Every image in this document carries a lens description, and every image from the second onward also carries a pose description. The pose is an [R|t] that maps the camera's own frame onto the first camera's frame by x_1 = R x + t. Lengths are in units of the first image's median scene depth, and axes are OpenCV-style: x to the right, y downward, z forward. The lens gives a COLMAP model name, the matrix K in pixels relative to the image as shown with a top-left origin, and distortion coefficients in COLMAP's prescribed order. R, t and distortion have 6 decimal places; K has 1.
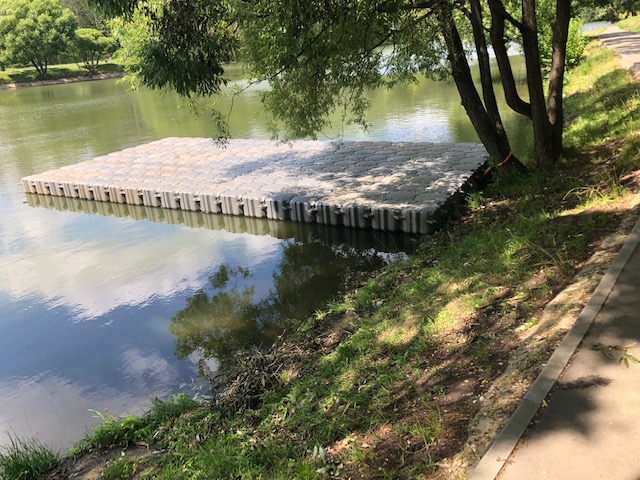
lens RADIAL K [[522.9, 0, 319.1], [0, 522.9, 237.4], [0, 0, 1]] dist [0.027187, -0.031673]
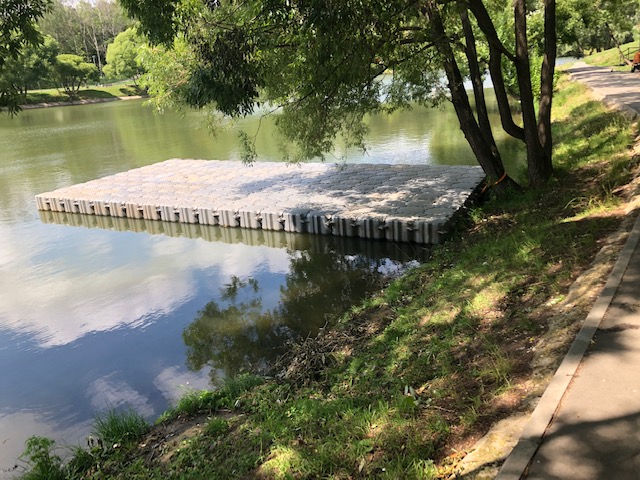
lens RADIAL K [[522.9, 0, 316.3], [0, 522.9, 243.3], [0, 0, 1]] dist [0.027187, -0.031673]
pose [[0.998929, 0.001909, 0.046230, -0.081542], [-0.000007, 0.999155, -0.041102, 0.031612], [-0.046269, 0.041057, 0.998085, -0.073444]]
